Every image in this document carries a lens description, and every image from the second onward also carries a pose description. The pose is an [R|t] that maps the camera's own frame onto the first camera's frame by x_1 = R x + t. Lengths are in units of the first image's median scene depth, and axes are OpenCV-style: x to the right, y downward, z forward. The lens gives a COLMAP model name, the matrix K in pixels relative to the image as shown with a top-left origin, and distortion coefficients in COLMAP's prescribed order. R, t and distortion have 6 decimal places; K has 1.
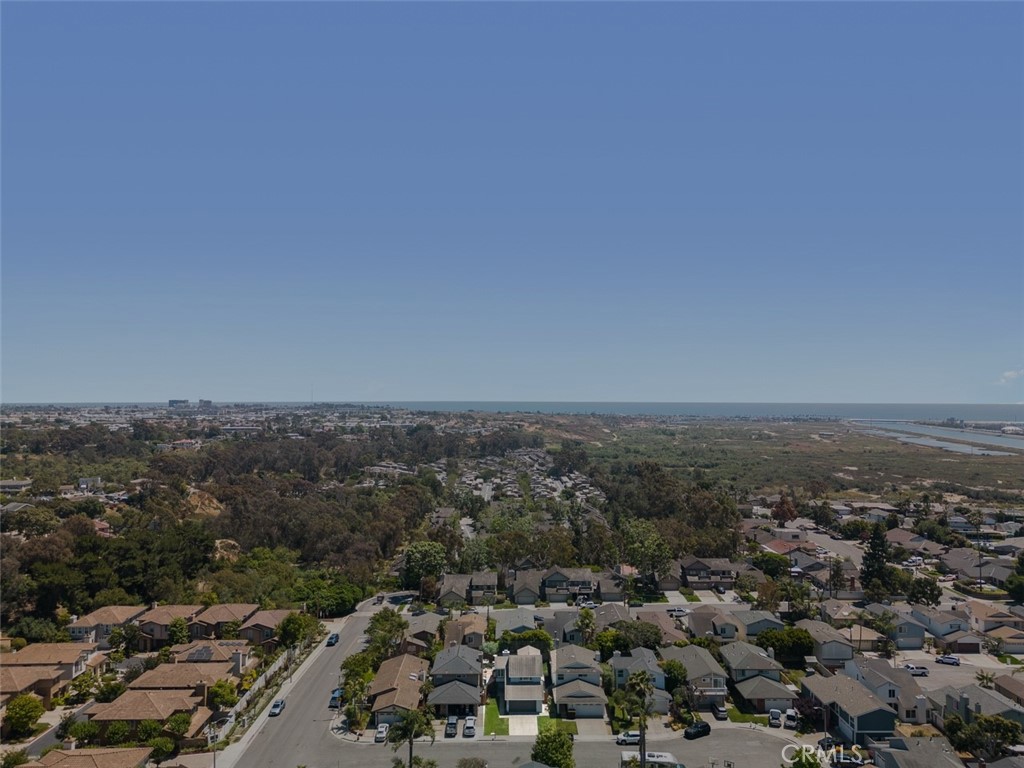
lens RADIAL K [[725.3, 0, 513.5], [0, 725.3, 386.6], [0, 0, 1]] dist [0.025922, -0.010578]
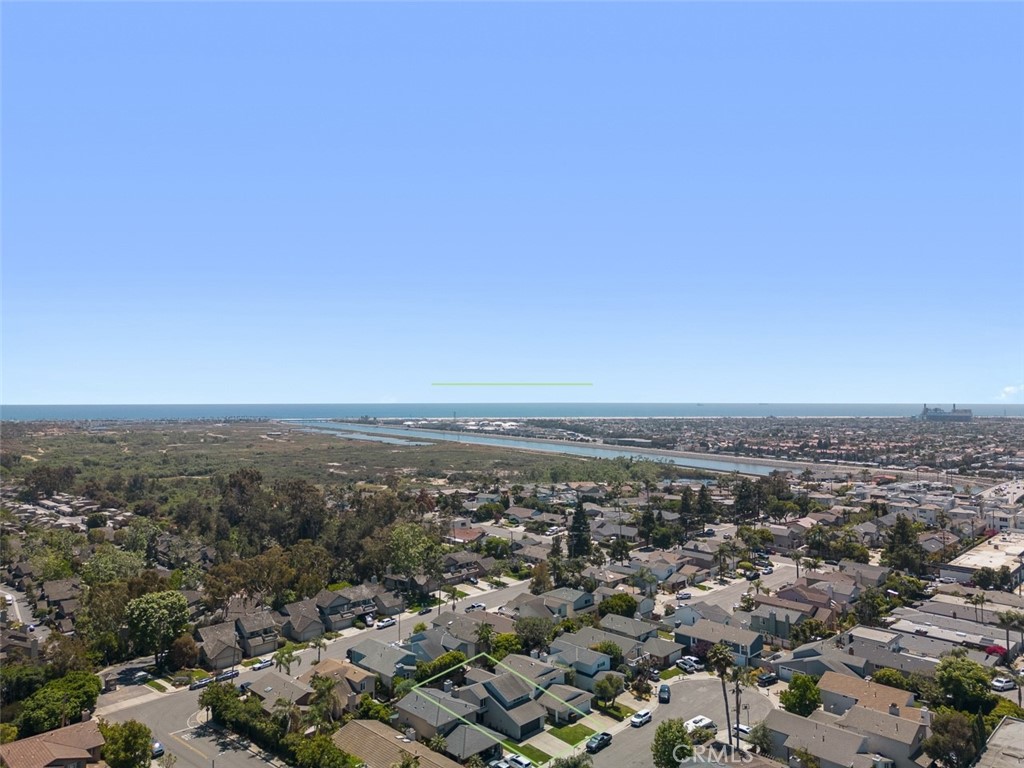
lens RADIAL K [[725.3, 0, 513.1], [0, 725.3, 383.5], [0, 0, 1]] dist [0.025922, -0.010578]
pose [[0.710792, 0.007922, 0.703358, -0.404900], [-0.003383, 0.999964, -0.007844, 0.003097], [-0.703394, 0.003196, 0.710793, 0.212735]]
